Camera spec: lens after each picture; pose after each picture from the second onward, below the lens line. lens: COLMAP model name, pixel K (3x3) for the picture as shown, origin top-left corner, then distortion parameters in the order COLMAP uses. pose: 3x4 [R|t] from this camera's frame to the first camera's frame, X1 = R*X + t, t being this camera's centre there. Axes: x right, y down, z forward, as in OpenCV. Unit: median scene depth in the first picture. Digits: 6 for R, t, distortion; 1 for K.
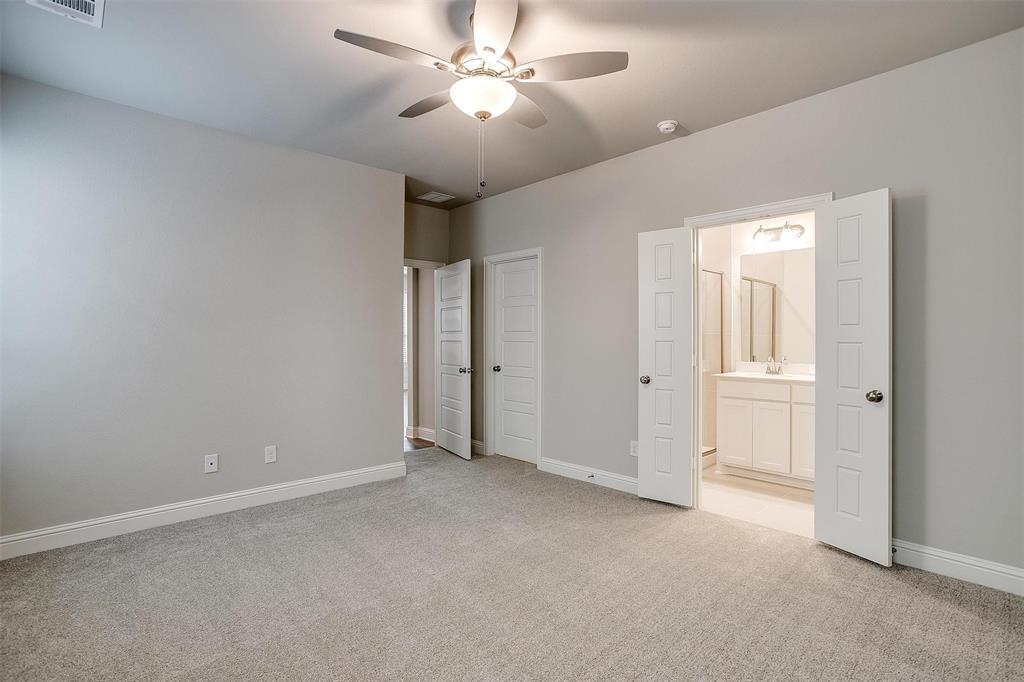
lens RADIAL K [[497.4, 0, 510.0], [0, 497.4, 340.2], [0, 0, 1]] dist [-0.052815, 0.027879]
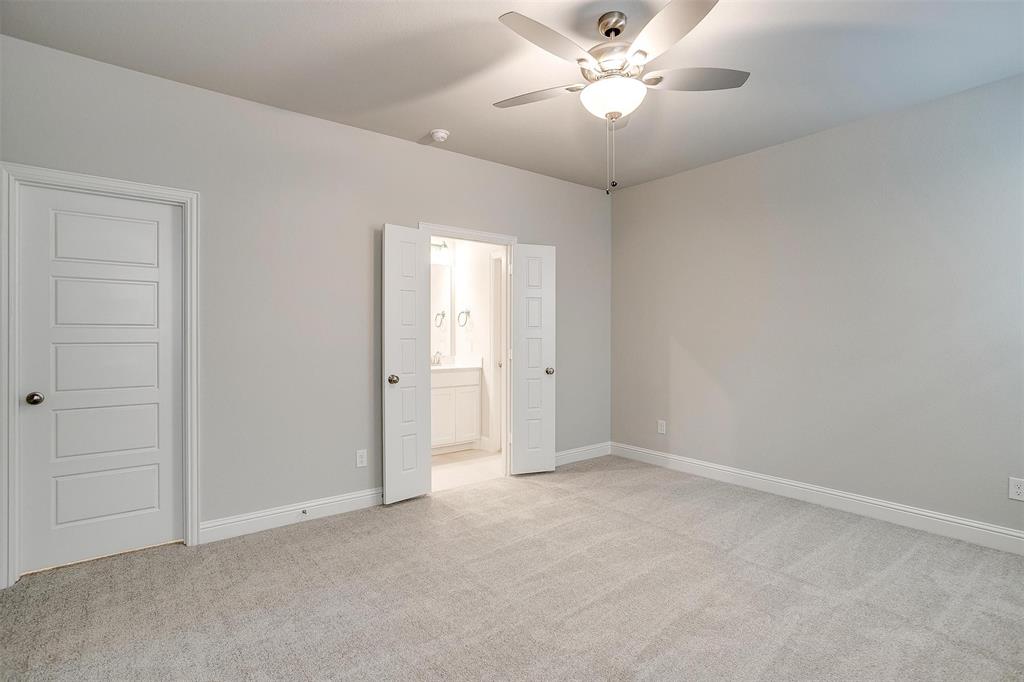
lens RADIAL K [[497.4, 0, 511.5], [0, 497.4, 338.2], [0, 0, 1]] dist [-0.052815, 0.027879]
pose [[0.070612, -0.002690, 0.997500, -0.703092], [0.001654, 0.999995, 0.002579, -0.000791], [-0.997502, 0.001468, 0.070616, 0.747939]]
